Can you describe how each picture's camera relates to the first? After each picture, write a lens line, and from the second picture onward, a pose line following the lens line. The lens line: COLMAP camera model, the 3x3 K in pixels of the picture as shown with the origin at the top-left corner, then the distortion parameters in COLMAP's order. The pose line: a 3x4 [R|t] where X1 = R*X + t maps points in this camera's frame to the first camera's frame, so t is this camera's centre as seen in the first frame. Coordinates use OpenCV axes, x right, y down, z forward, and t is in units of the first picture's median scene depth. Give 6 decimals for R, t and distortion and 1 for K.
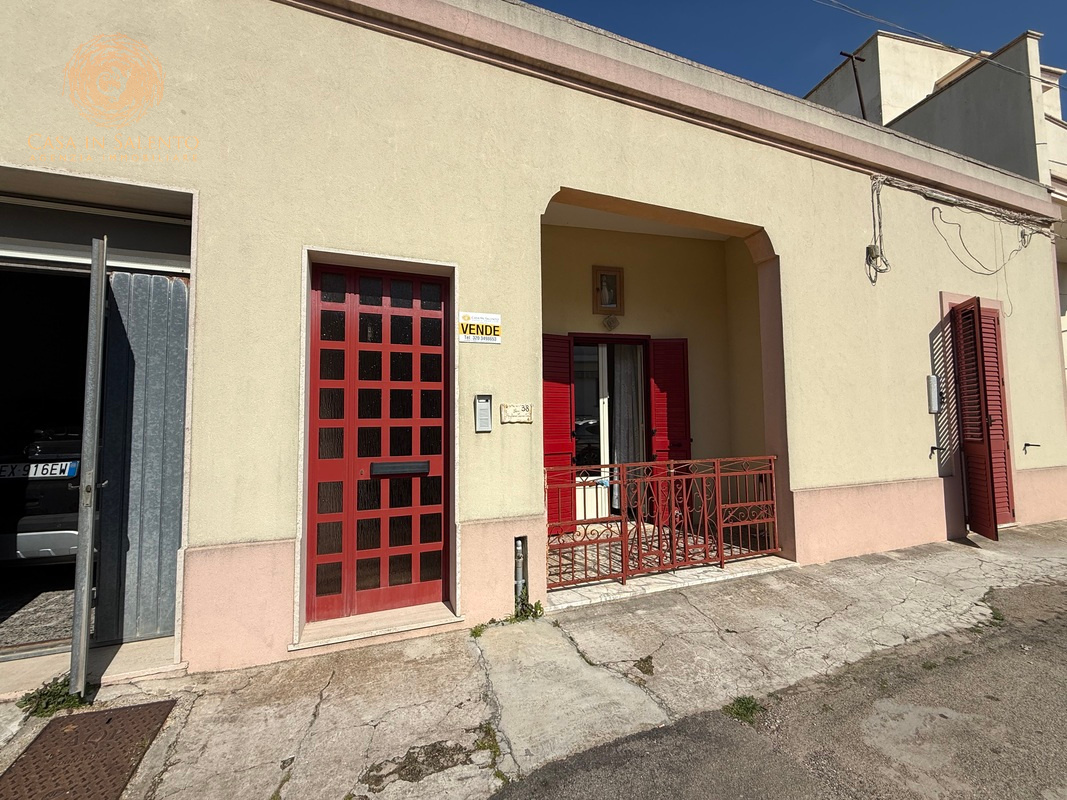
lens RADIAL K [[423.4, 0, 530.6], [0, 423.4, 397.1], [0, 0, 1]] dist [0.000506, 0.000365]
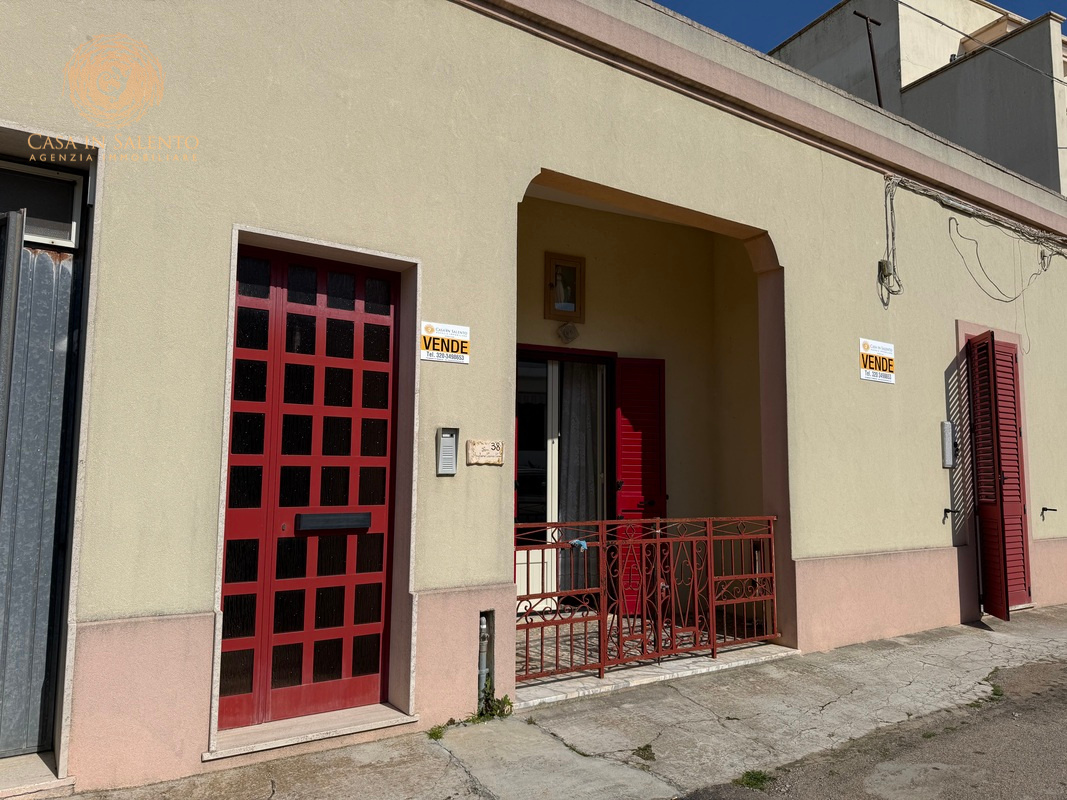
lens RADIAL K [[748.1, 0, 531.0], [0, 748.1, 401.6], [0, 0, 1]] dist [0.062765, -0.072928]
pose [[0.971518, 0.041930, 0.233228, -0.223563], [-0.032215, 0.998453, -0.045310, 0.002952], [-0.234767, 0.036507, 0.971366, -0.299184]]
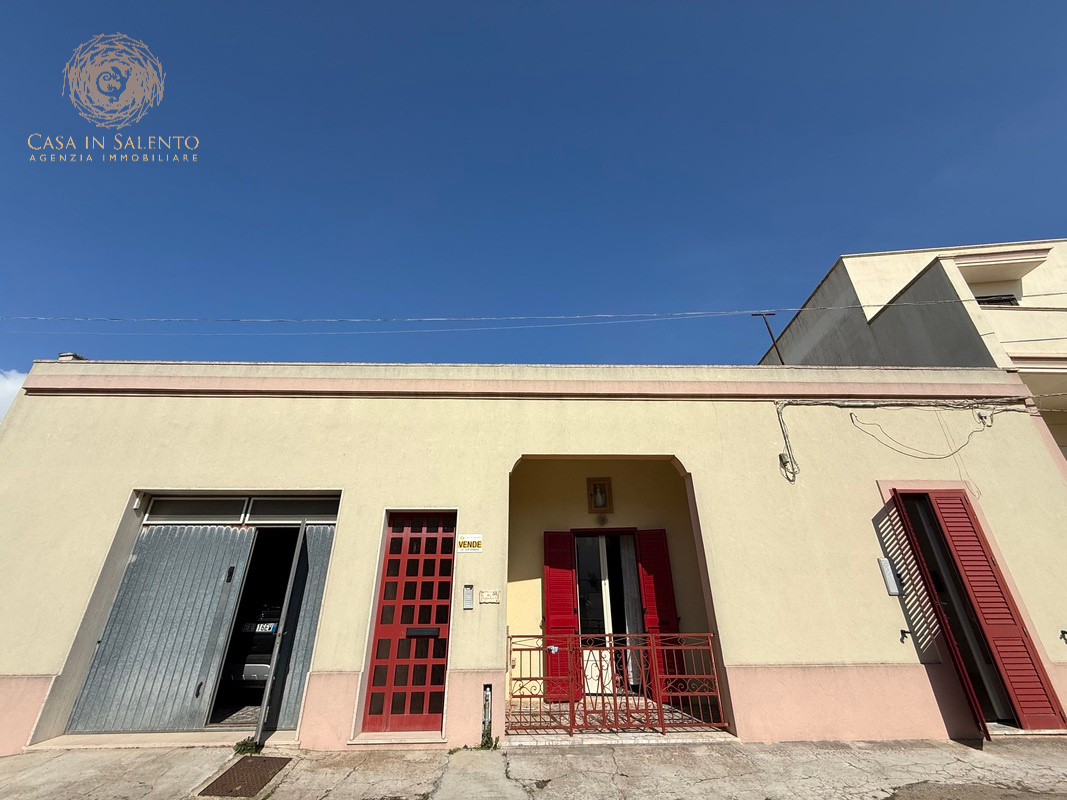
lens RADIAL K [[423.4, 0, 532.5], [0, 423.4, 396.1], [0, 0, 1]] dist [0.000506, 0.000365]
pose [[0.949835, -0.128471, -0.285147, 0.562518], [0.014299, 0.928621, -0.370753, -0.059309], [0.312425, 0.348077, 0.883874, -0.548376]]
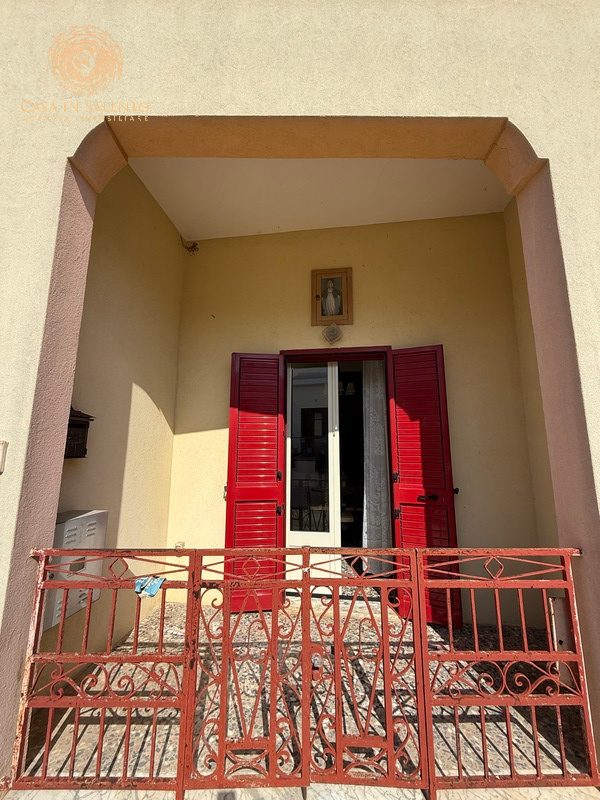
lens RADIAL K [[317.4, 0, 302.5], [0, 317.4, 396.8], [0, 0, 1]] dist [0.000506, 0.000365]
pose [[0.938689, -0.043959, -0.341950, 0.454557], [0.008574, 0.994508, -0.104312, 0.004187], [0.344658, 0.094985, 0.933911, 0.590309]]
